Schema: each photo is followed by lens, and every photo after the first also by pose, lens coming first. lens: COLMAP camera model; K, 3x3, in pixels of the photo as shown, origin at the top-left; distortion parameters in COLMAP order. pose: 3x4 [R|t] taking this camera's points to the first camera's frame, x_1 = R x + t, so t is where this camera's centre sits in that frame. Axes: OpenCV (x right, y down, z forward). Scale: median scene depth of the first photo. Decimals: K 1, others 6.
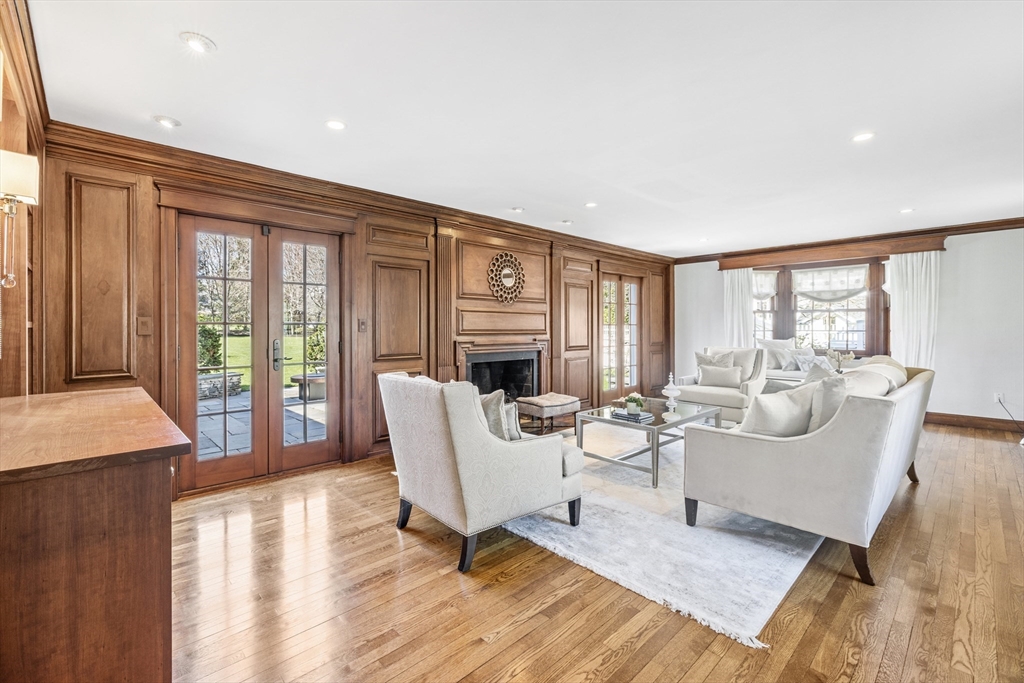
lens RADIAL K [[436.3, 0, 518.0], [0, 436.3, 331.2], [0, 0, 1]] dist [0.001116, 0.001082]
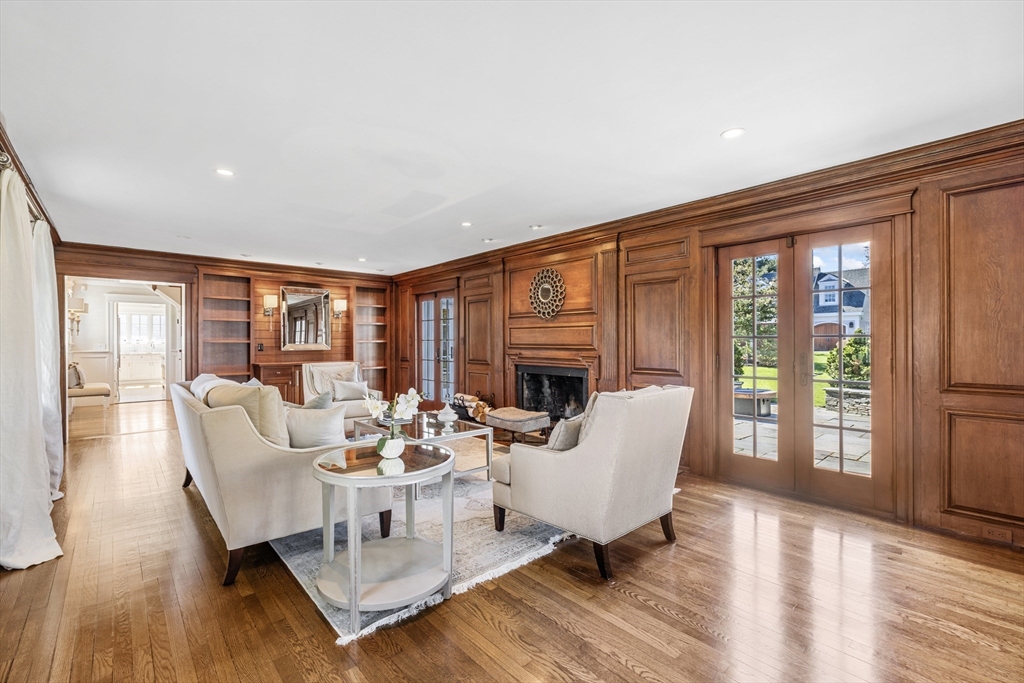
lens RADIAL K [[436.3, 0, 518.4], [0, 436.3, 344.9], [0, 0, 1]] dist [0.001116, 0.001082]
pose [[-0.001502, 0.005937, -0.999981, 1.000133], [-0.001648, 0.999981, 0.005939, -0.007588], [0.999998, 0.001657, -0.001492, 0.940688]]
